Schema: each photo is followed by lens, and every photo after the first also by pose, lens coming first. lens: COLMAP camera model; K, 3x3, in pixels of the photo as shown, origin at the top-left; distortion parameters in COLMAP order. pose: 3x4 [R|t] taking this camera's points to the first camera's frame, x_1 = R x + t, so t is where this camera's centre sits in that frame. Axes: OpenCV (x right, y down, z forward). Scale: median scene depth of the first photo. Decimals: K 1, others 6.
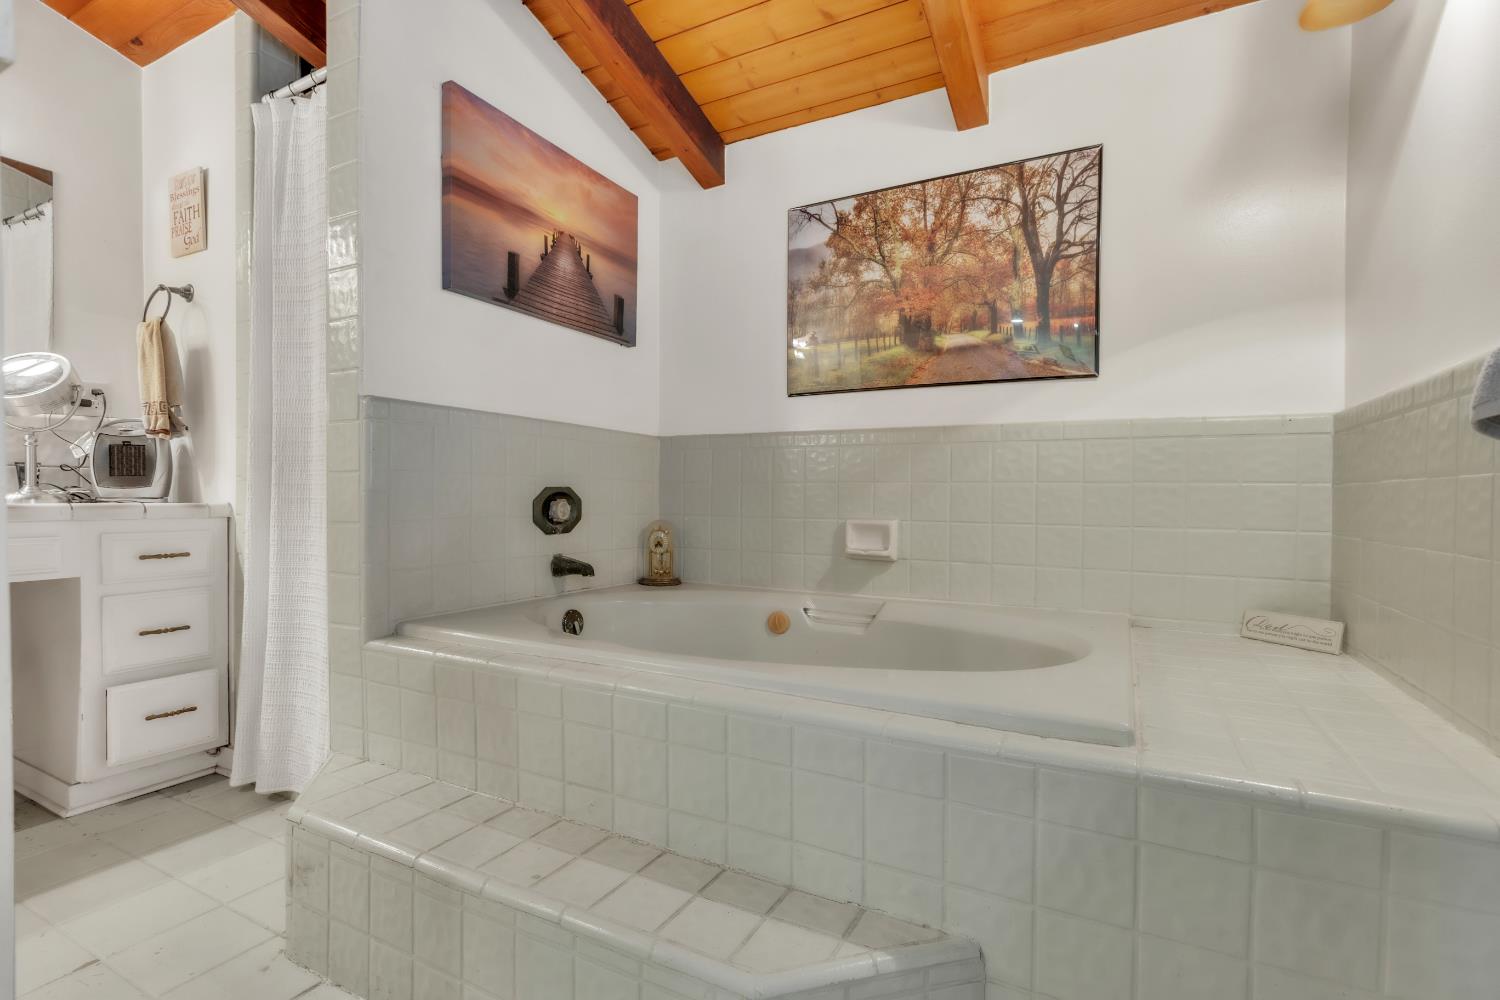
lens RADIAL K [[707.5, 0, 753.8], [0, 707.5, 495.9], [0, 0, 1]] dist [-0.000986, -0.000565]
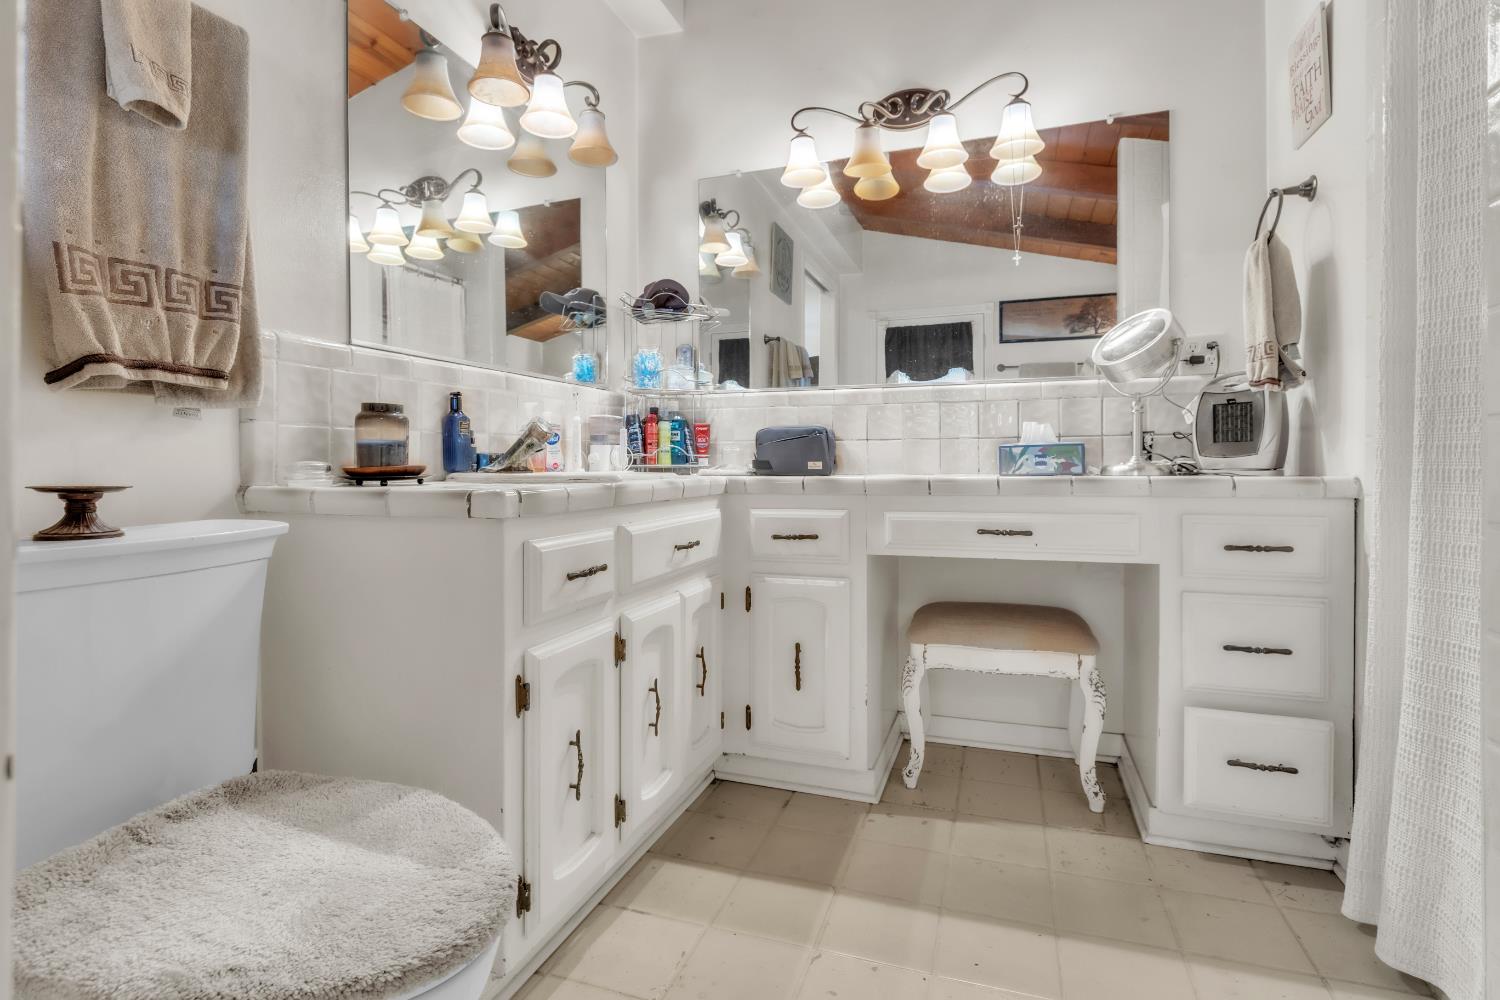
lens RADIAL K [[715.6, 0, 744.4], [0, 715.6, 473.2], [0, 0, 1]] dist [-0.003029, -0.000991]
pose [[0.126043, 0.006342, -0.992005, -0.153058], [0.002227, 0.999975, 0.006676, 0.000257], [0.992022, -0.003050, 0.126026, 0.352912]]
